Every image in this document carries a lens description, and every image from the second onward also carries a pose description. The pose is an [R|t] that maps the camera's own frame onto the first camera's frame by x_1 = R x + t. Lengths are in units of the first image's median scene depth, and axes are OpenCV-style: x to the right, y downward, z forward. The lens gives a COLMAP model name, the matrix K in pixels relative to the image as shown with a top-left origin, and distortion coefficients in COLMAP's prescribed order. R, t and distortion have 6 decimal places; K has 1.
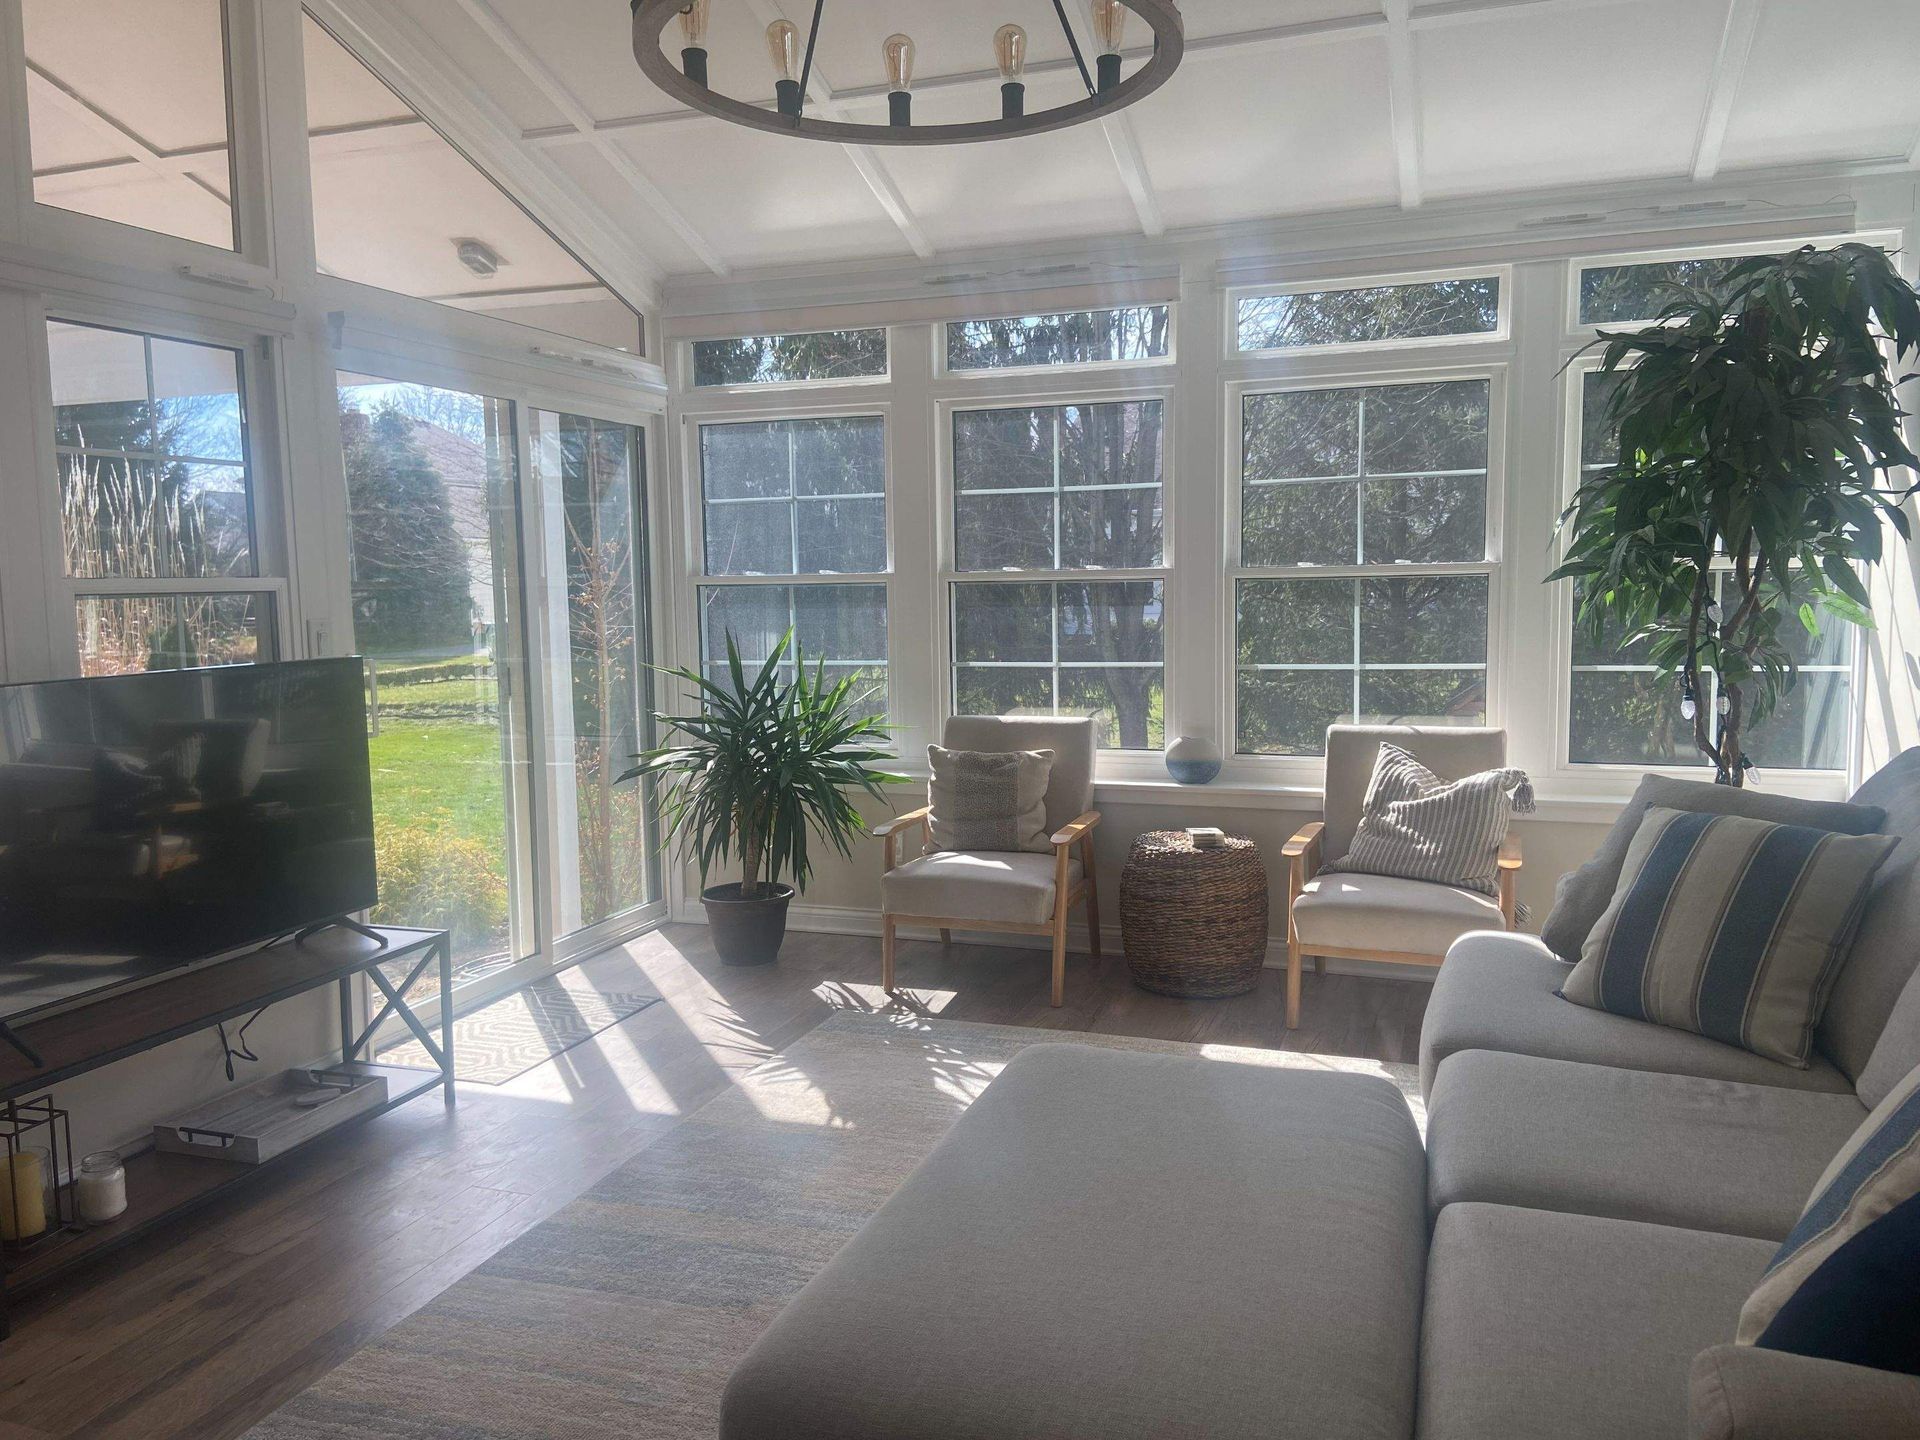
lens RADIAL K [[1451.2, 0, 960.0], [0, 1451.2, 720.0], [0, 0, 1]] dist [0.101823, -0.140406]
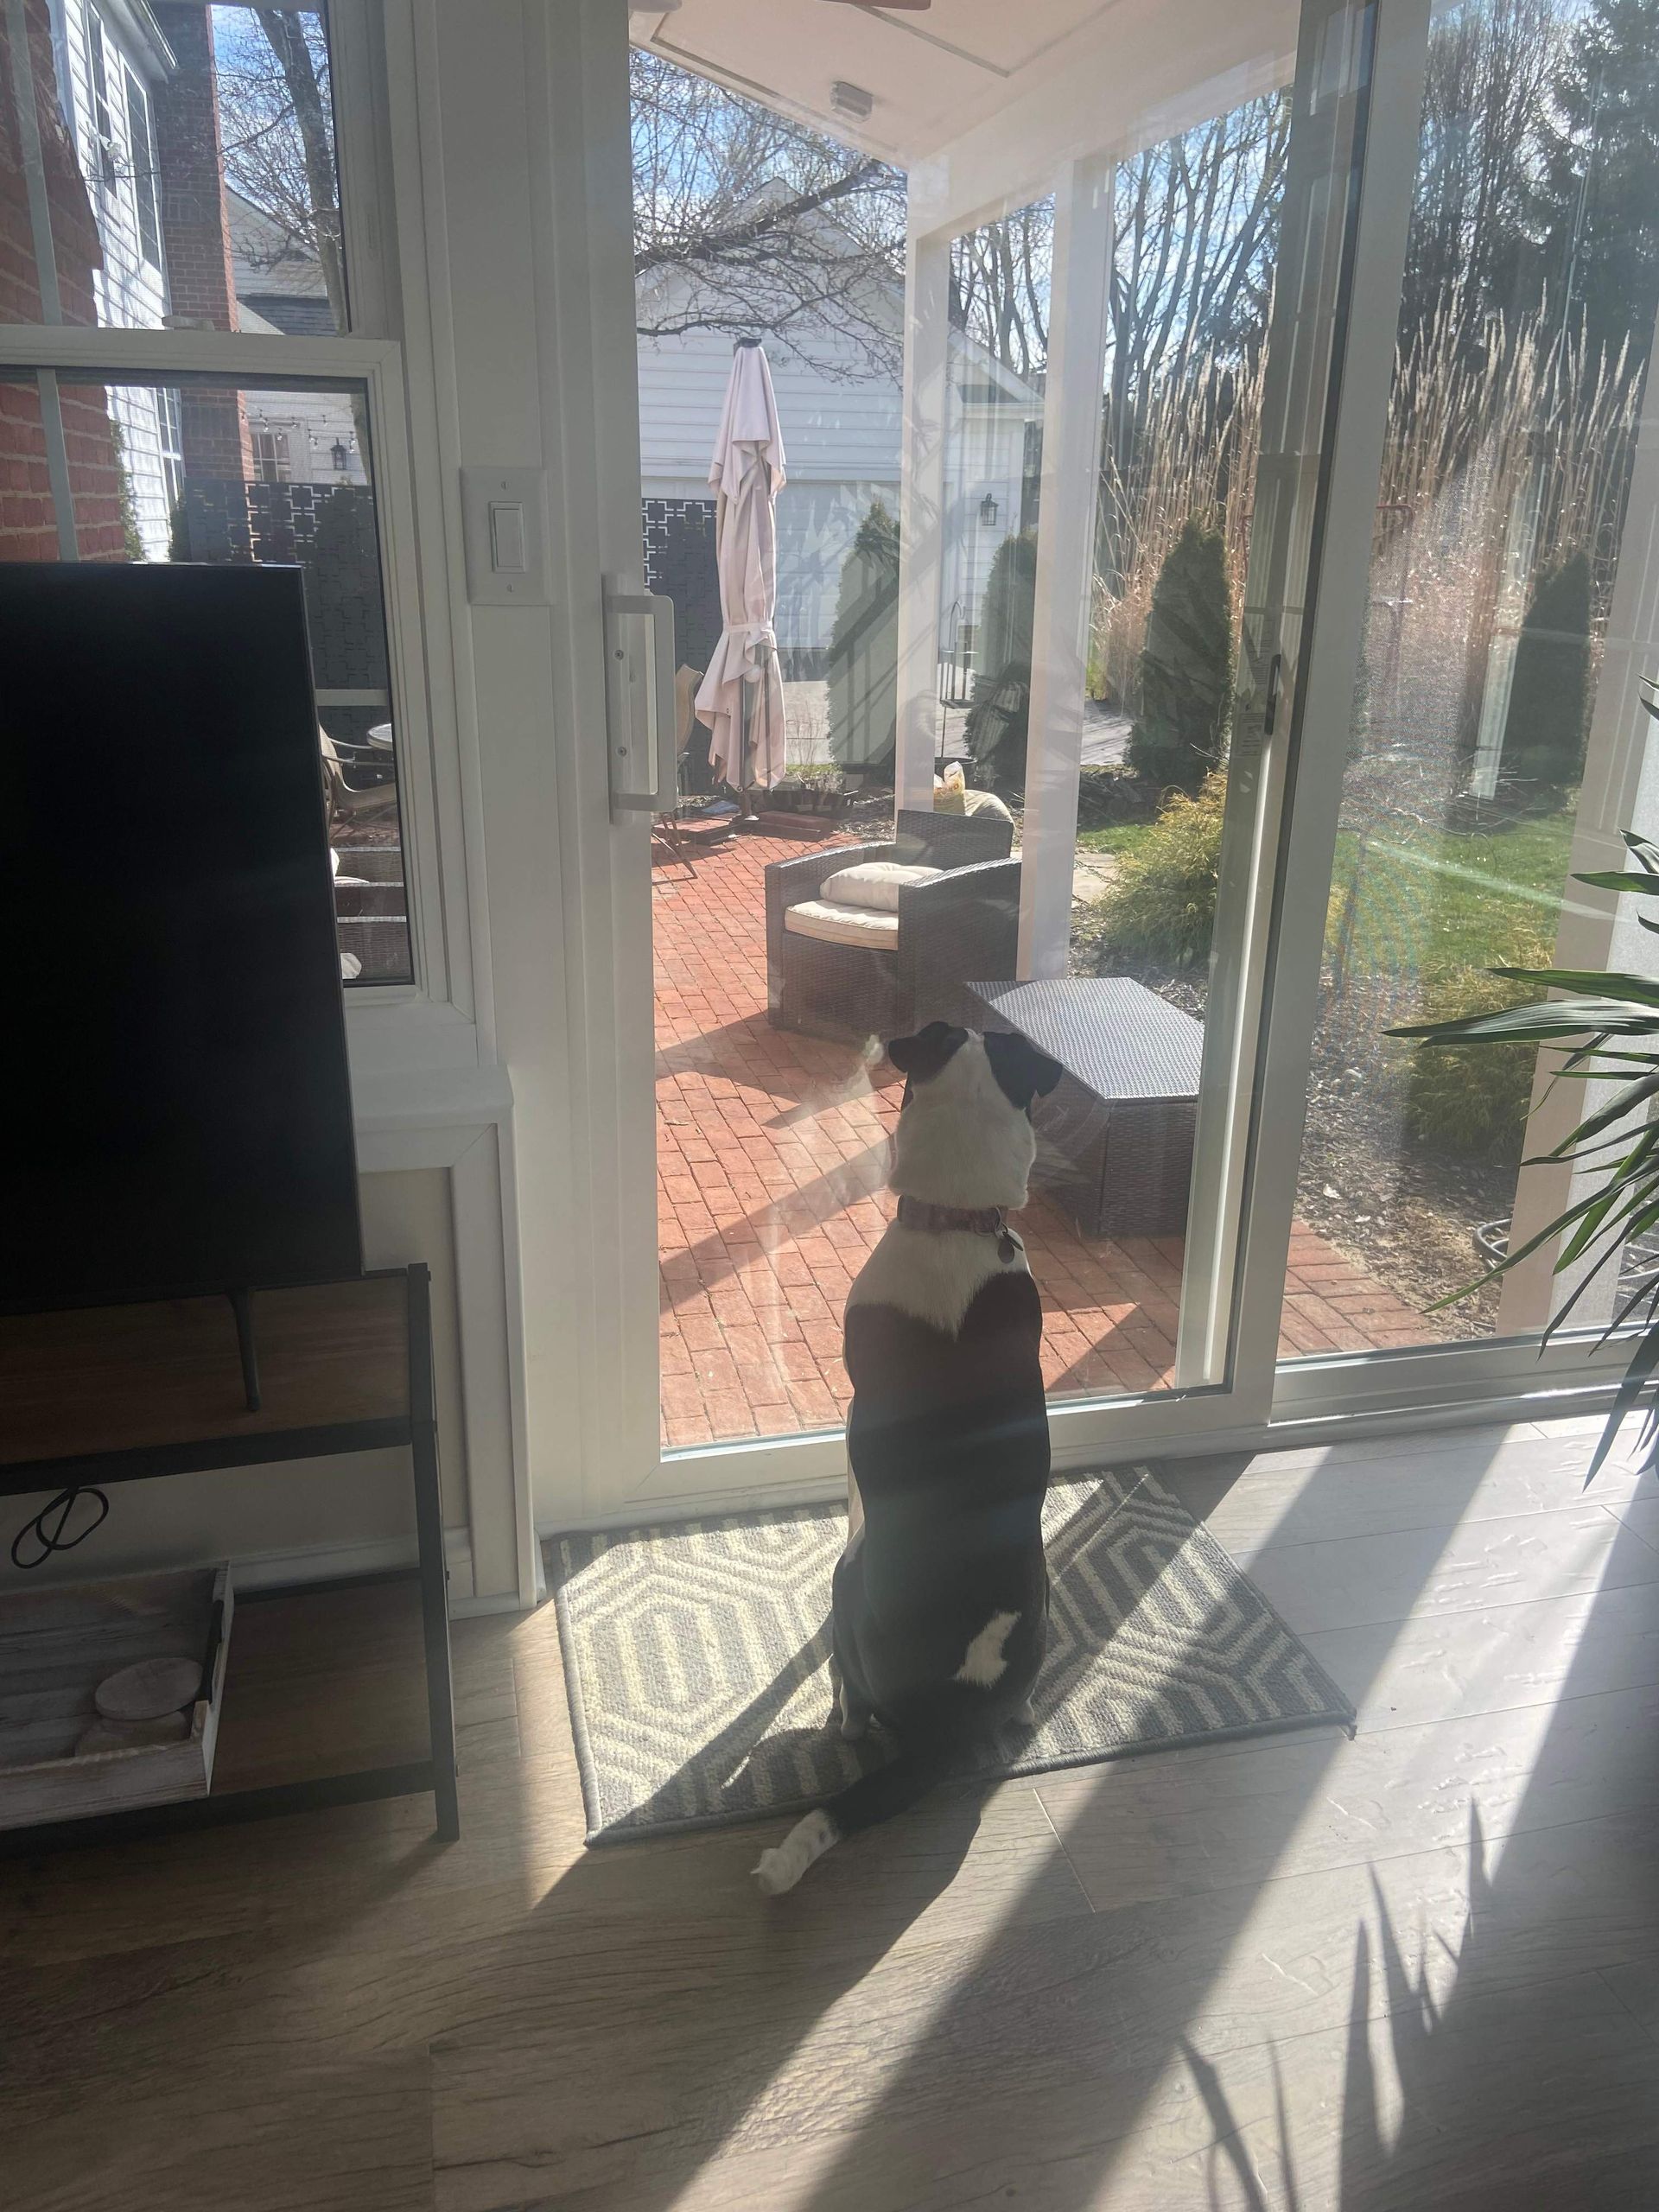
lens RADIAL K [[1671.9, 0, 829.5], [0, 1671.9, 1106.0], [0, 0, 1]] dist [0.101823, -0.140406]
pose [[0.549425, 0.299612, -0.779978, -0.010052], [-0.101454, 0.950513, 0.293654, -0.041774], [0.829361, -0.082209, 0.552632, 0.686424]]
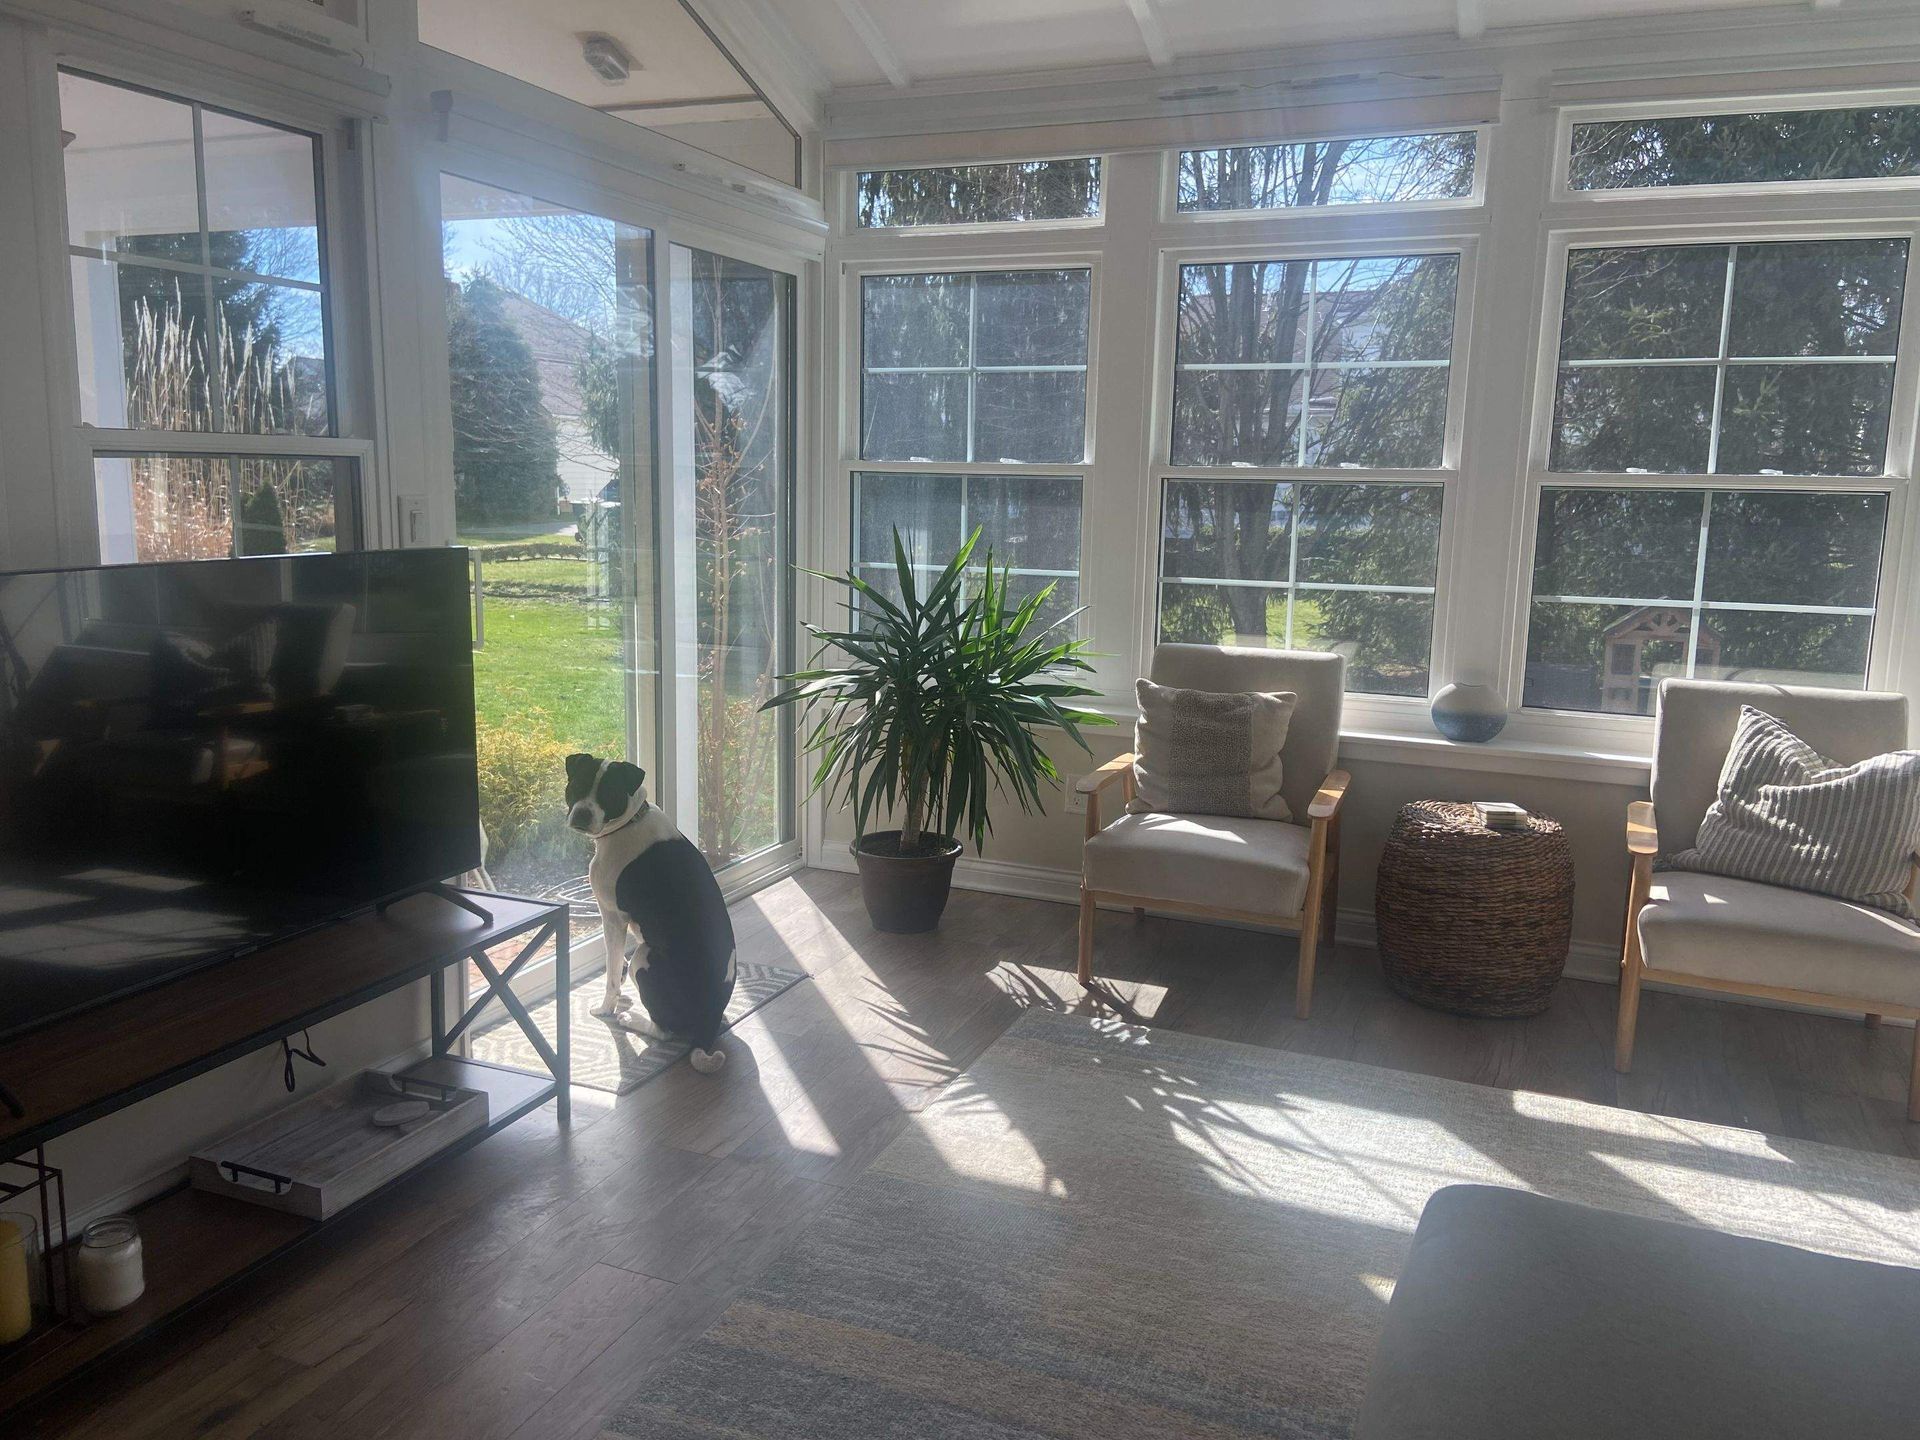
lens RADIAL K [[1457.1, 0, 956.6], [0, 1457.1, 705.8], [0, 0, 1]] dist [0.106393, -0.148639]
pose [[0.997642, 0.045941, -0.050996, -0.083630], [-0.042752, 0.997163, 0.061949, -0.014840], [0.053697, -0.059622, 0.996776, 0.185660]]
